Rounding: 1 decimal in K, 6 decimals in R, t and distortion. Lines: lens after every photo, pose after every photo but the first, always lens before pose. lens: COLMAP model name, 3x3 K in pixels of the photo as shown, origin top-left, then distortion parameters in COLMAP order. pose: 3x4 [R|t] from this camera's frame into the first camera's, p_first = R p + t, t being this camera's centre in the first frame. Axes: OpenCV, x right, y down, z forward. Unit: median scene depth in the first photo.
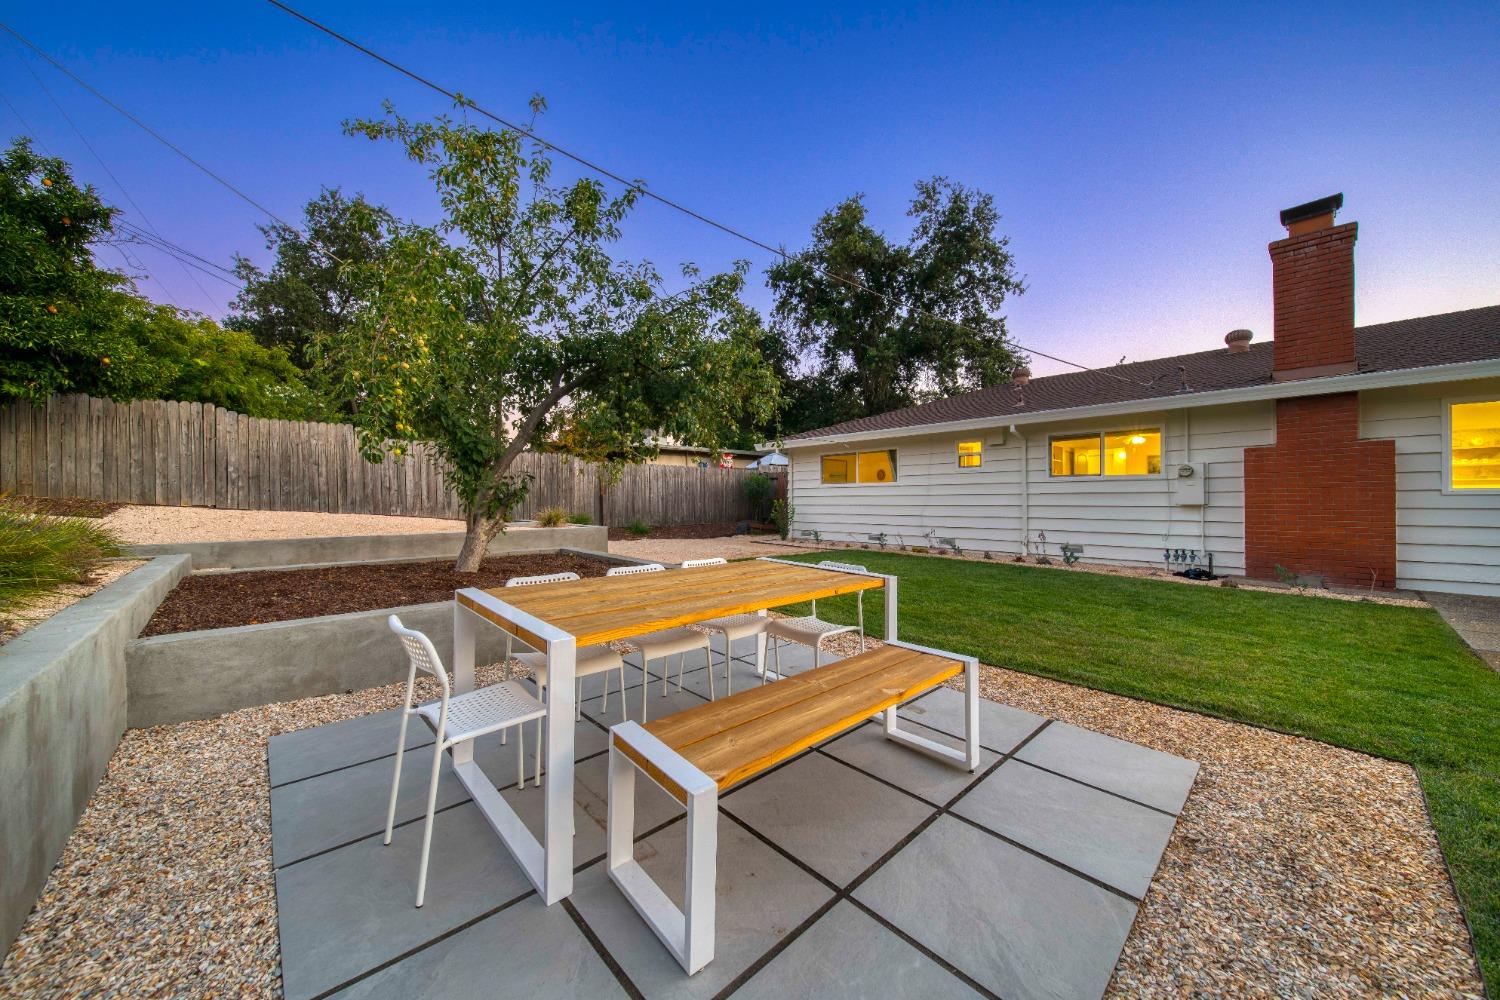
lens RADIAL K [[524.7, 0, 747.6], [0, 524.7, 500.5], [0, 0, 1]] dist [0.000435, -0.001920]
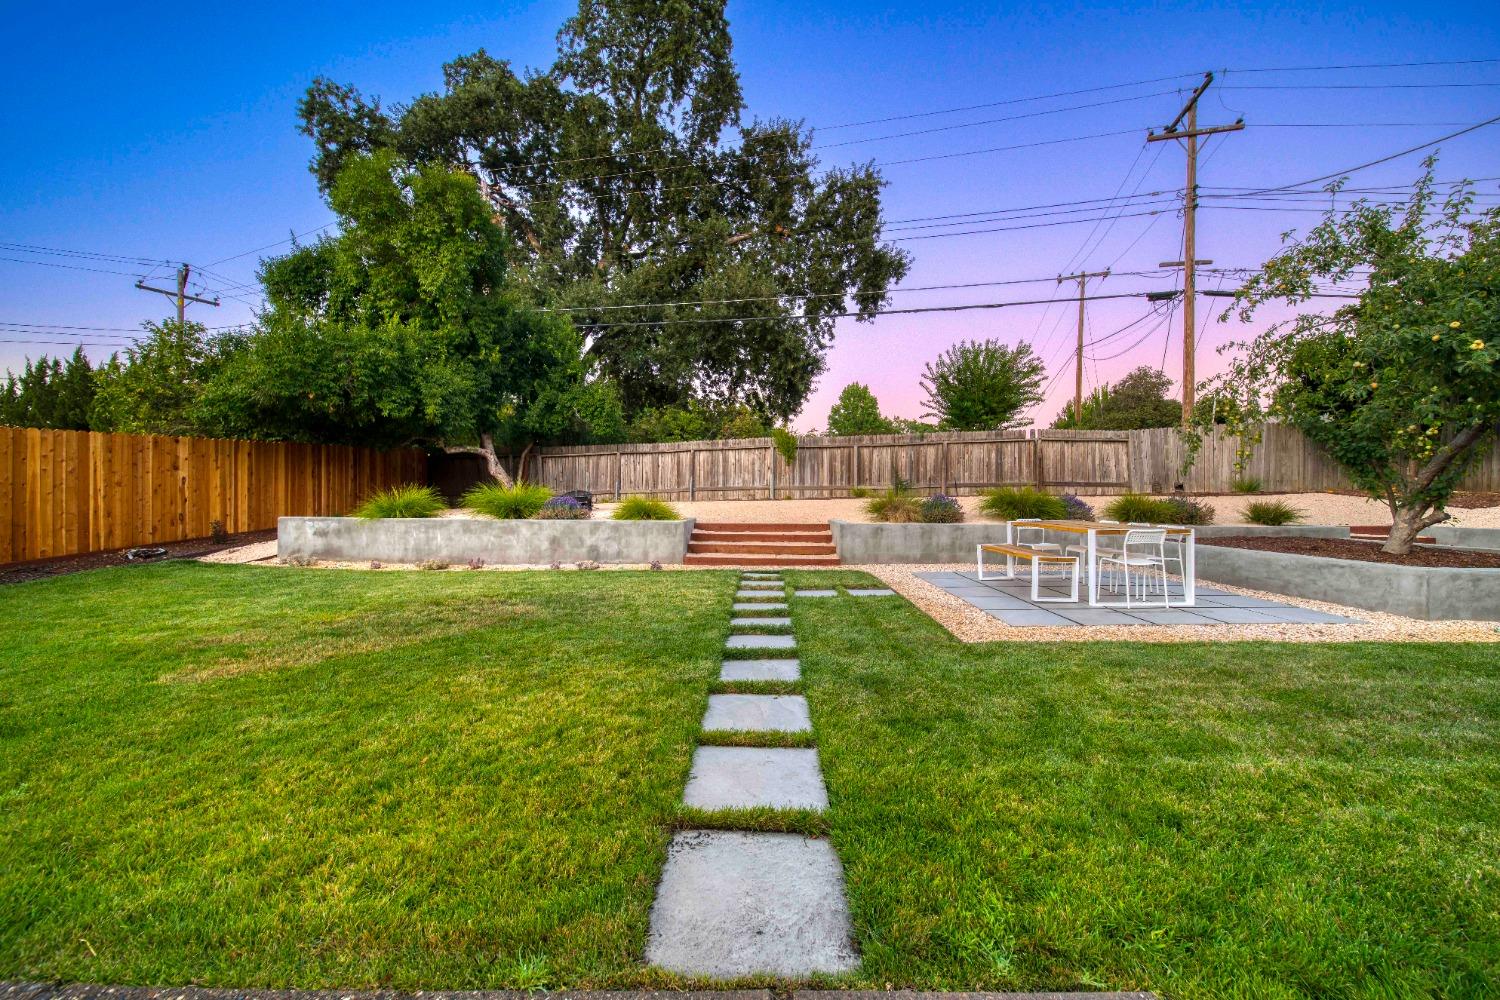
lens RADIAL K [[524.7, 0, 746.5], [0, 524.7, 497.8], [0, 0, 1]] dist [0.000435, -0.001920]
pose [[-0.698375, 0.000895, -0.715731, 0.701059], [-0.006958, 0.999943, 0.008040, 0.004932], [0.715698, 0.010595, -0.698330, 0.394650]]
